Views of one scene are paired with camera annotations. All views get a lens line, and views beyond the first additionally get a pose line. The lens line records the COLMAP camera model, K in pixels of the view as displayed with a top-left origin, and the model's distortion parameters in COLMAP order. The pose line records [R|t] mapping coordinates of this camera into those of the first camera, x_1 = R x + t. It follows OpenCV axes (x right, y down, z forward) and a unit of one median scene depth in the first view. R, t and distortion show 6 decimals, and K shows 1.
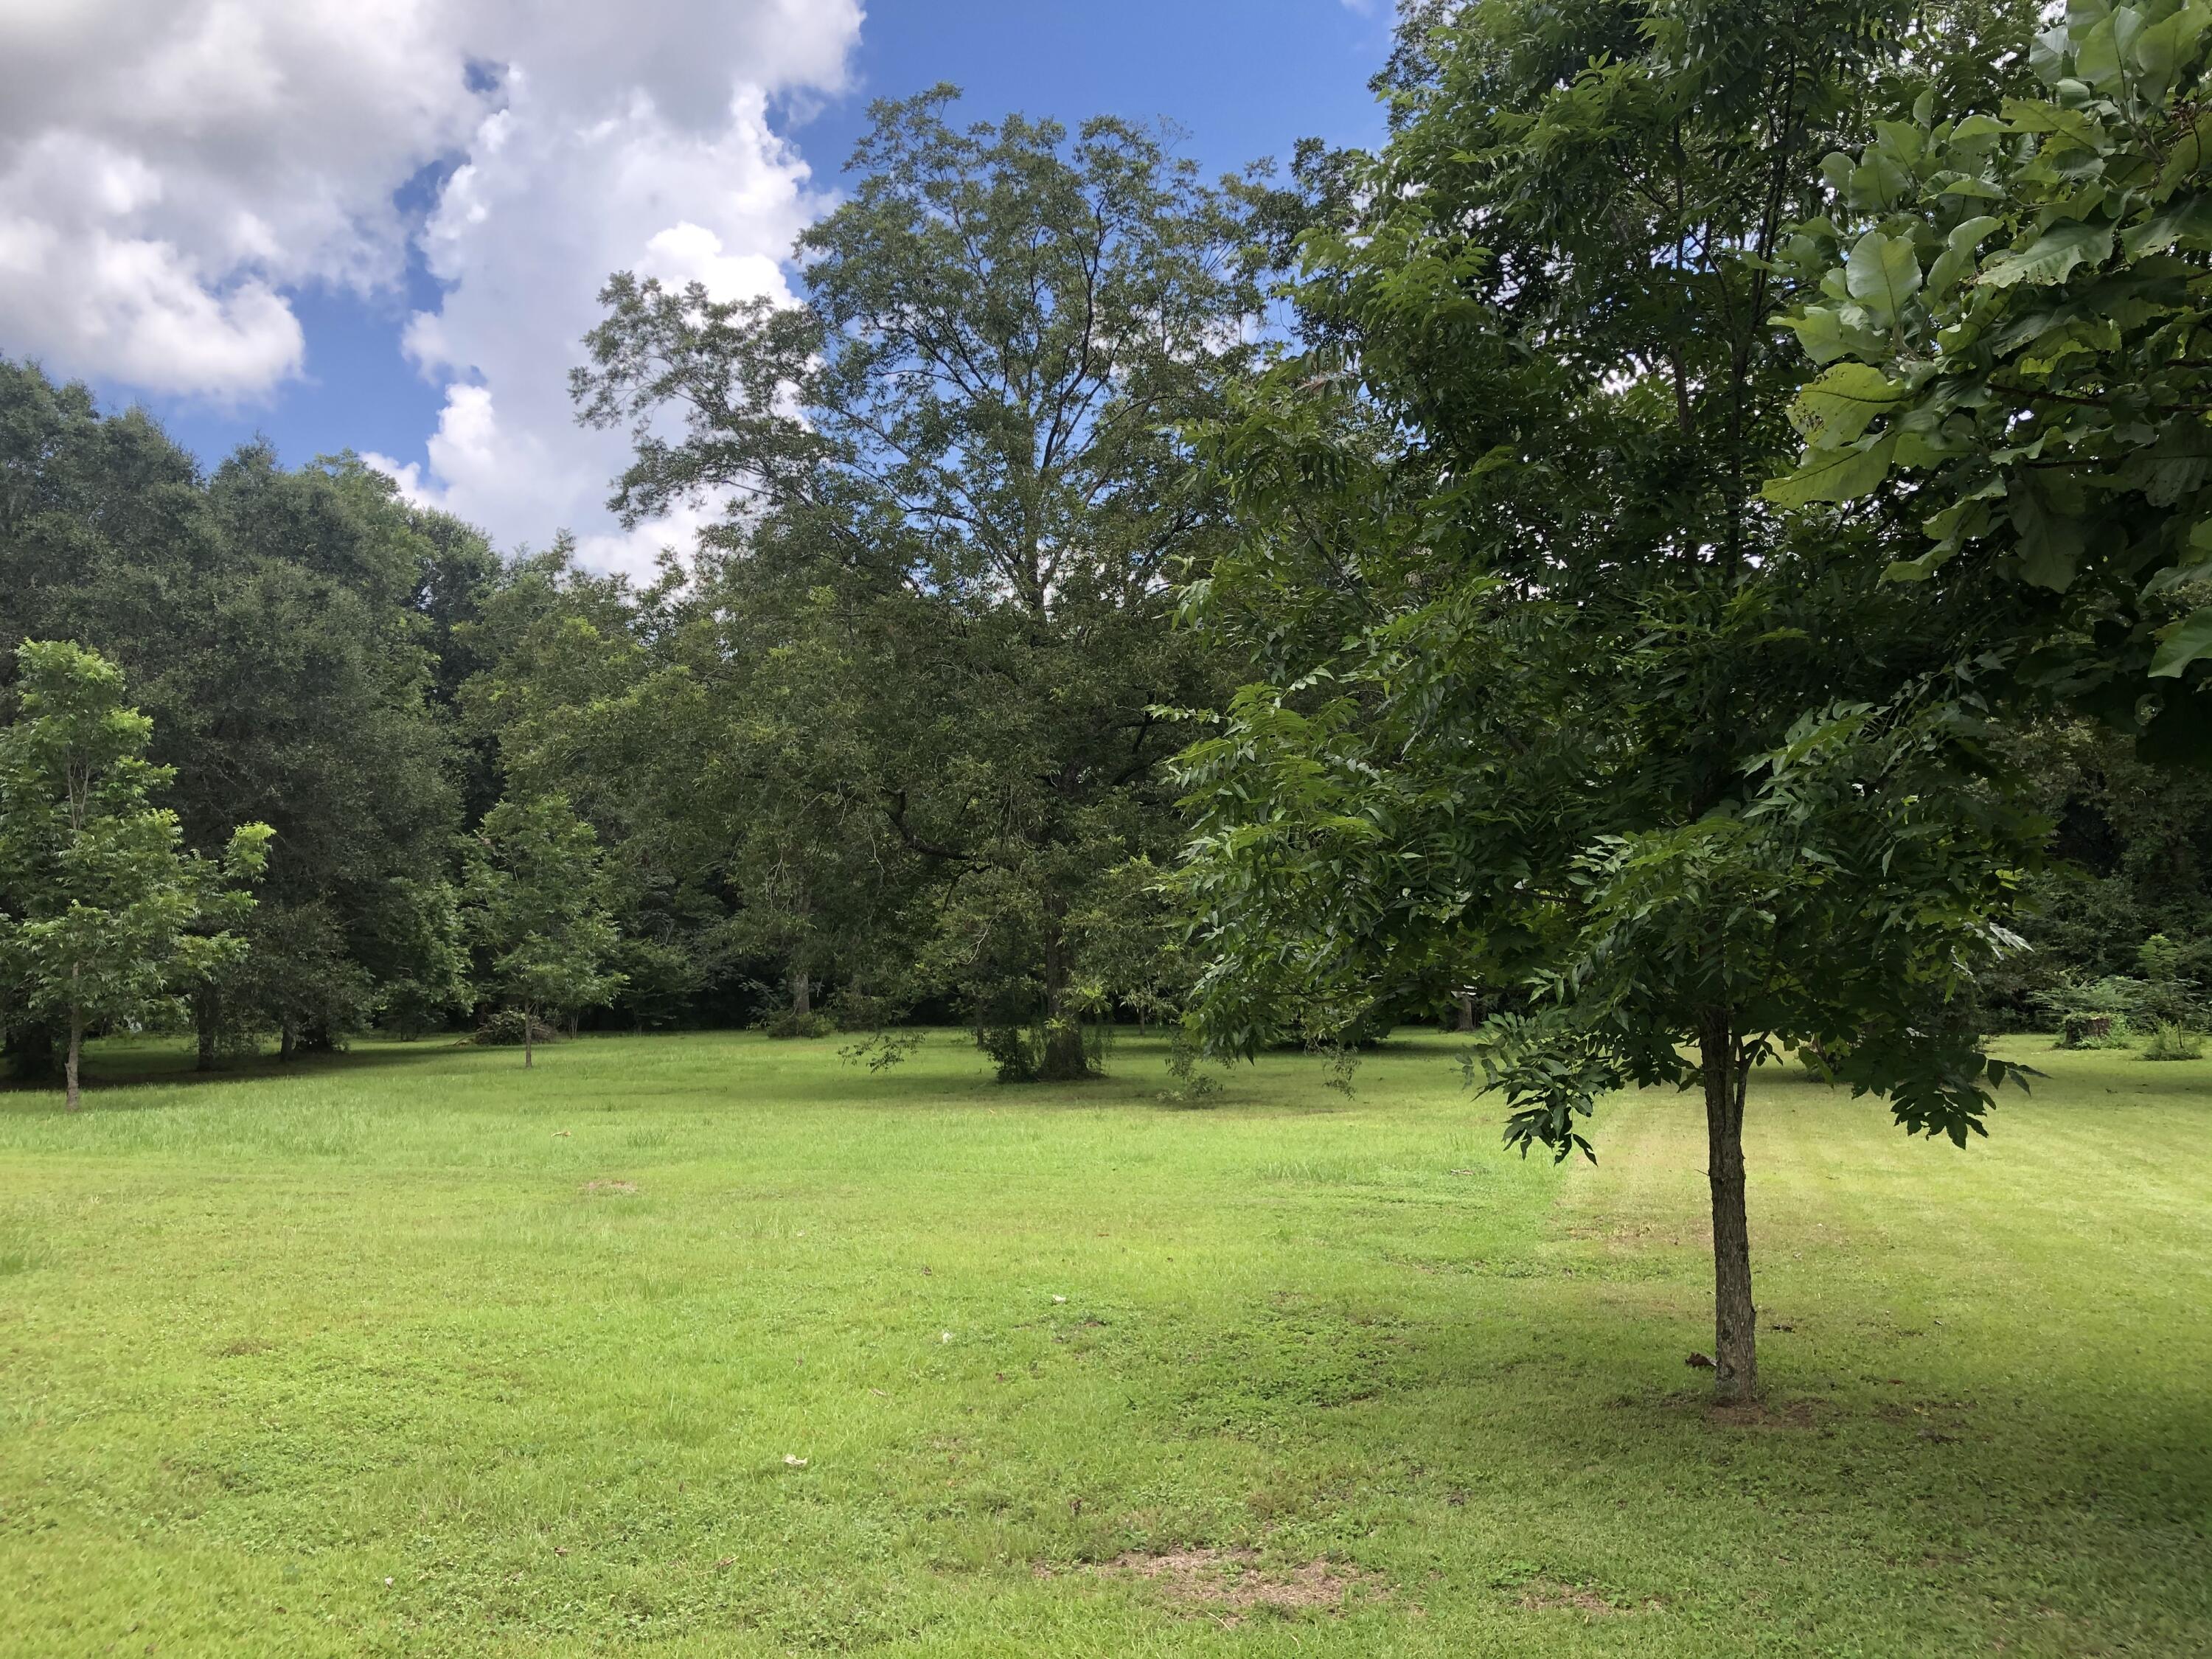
lens RADIAL K [[1792.8, 0, 1108.8], [0, 1792.8, 850.8], [0, 0, 1]] dist [-0.006183, -0.002197]
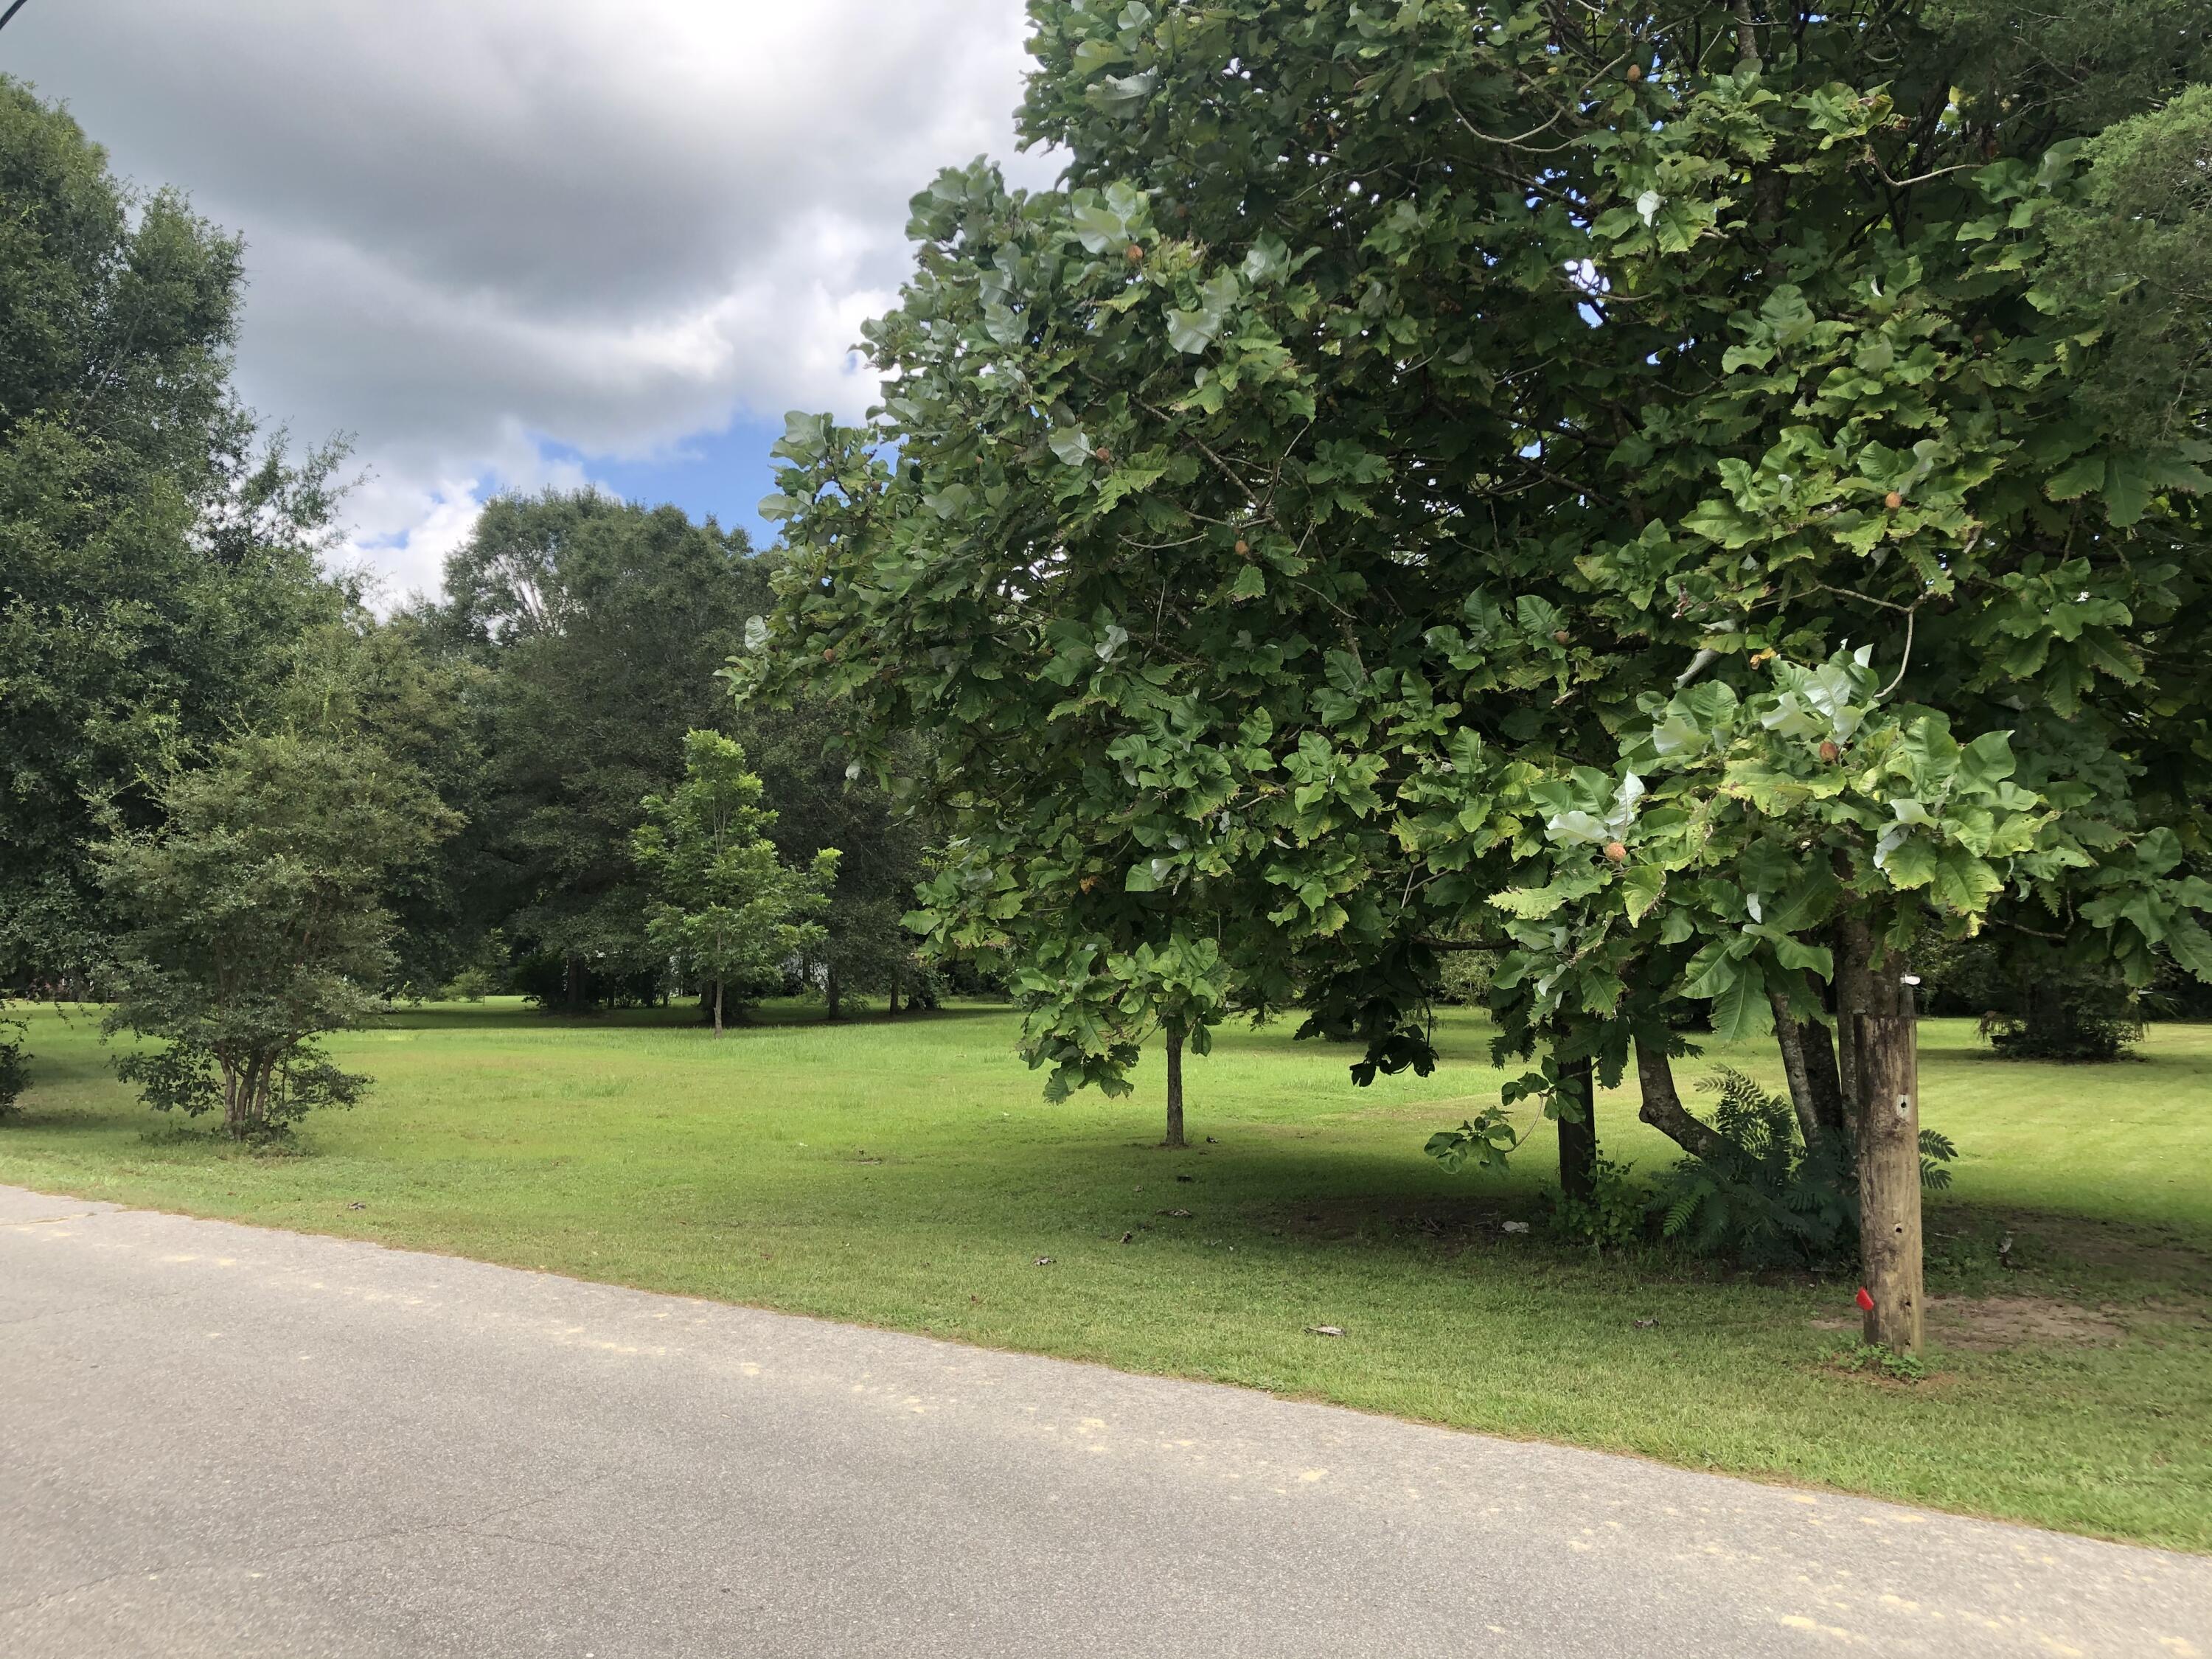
lens RADIAL K [[1792.8, 0, 1105.9], [0, 1792.8, 821.0], [0, 0, 1]] dist [-0.006183, -0.002197]
pose [[0.933610, -0.011900, -0.358093, 0.271739], [0.010626, 0.999928, -0.005526, -0.028022], [0.358134, 0.001354, 0.933669, -0.298371]]
